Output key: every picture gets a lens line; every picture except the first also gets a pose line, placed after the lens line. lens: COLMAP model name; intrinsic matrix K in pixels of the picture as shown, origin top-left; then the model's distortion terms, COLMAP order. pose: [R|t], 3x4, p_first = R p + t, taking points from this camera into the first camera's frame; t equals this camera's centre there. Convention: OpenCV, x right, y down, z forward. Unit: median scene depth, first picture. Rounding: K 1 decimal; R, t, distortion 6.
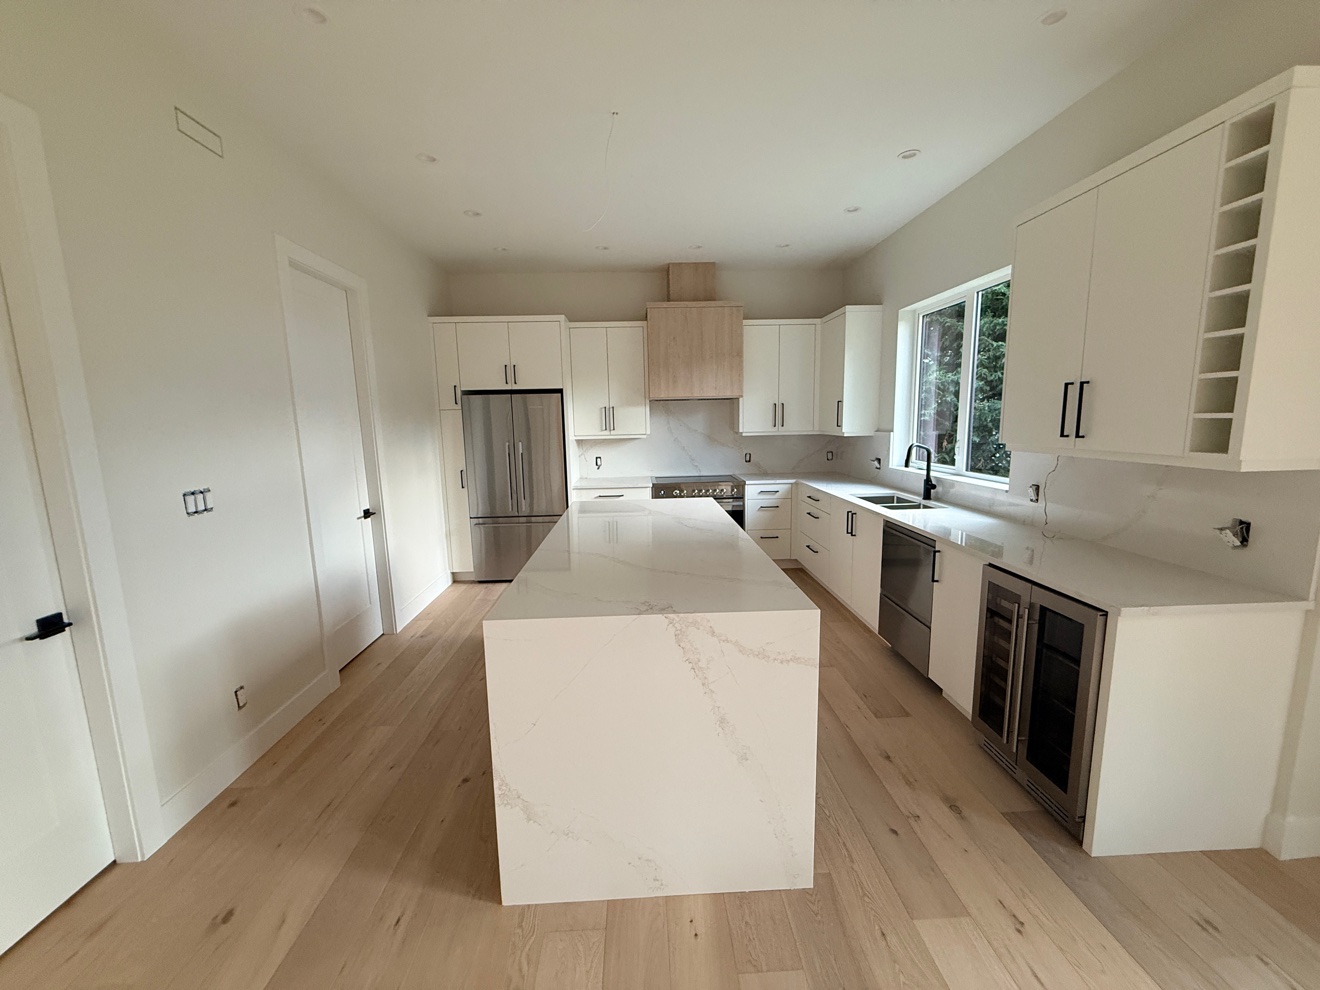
lens RADIAL K [[526.2, 0, 658.5], [0, 526.2, 497.1], [0, 0, 1]] dist [-0.000894, 0.000398]
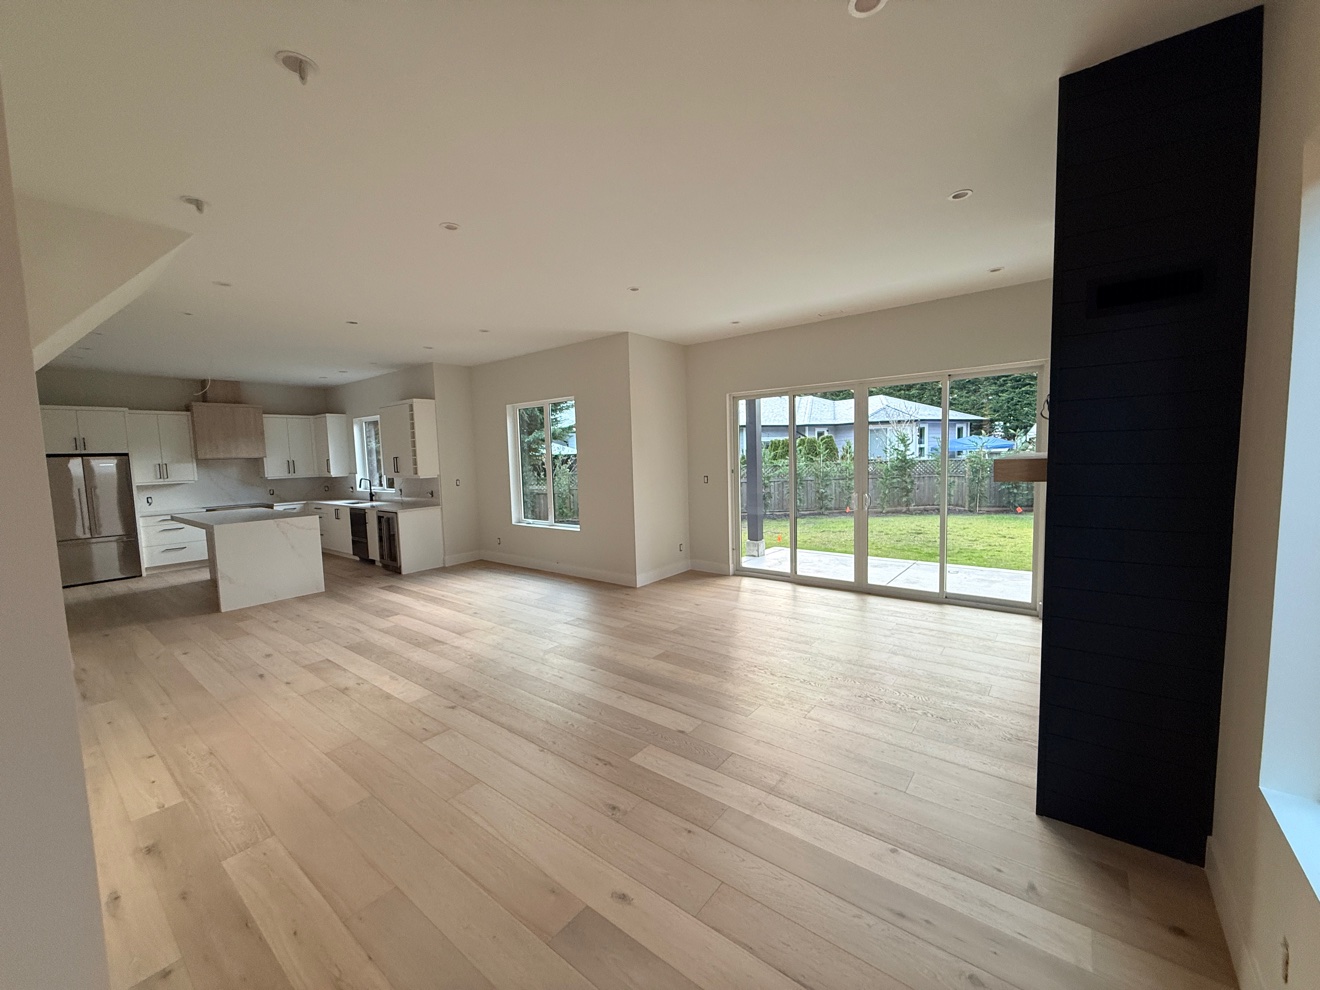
lens RADIAL K [[526.2, 0, 666.3], [0, 526.2, 500.2], [0, 0, 1]] dist [-0.000894, 0.000398]
pose [[0.648732, -0.066521, 0.758104, -0.326792], [0.128442, 0.991452, -0.022915, 0.170076], [-0.750100, 0.112238, 0.651731, -1.176272]]
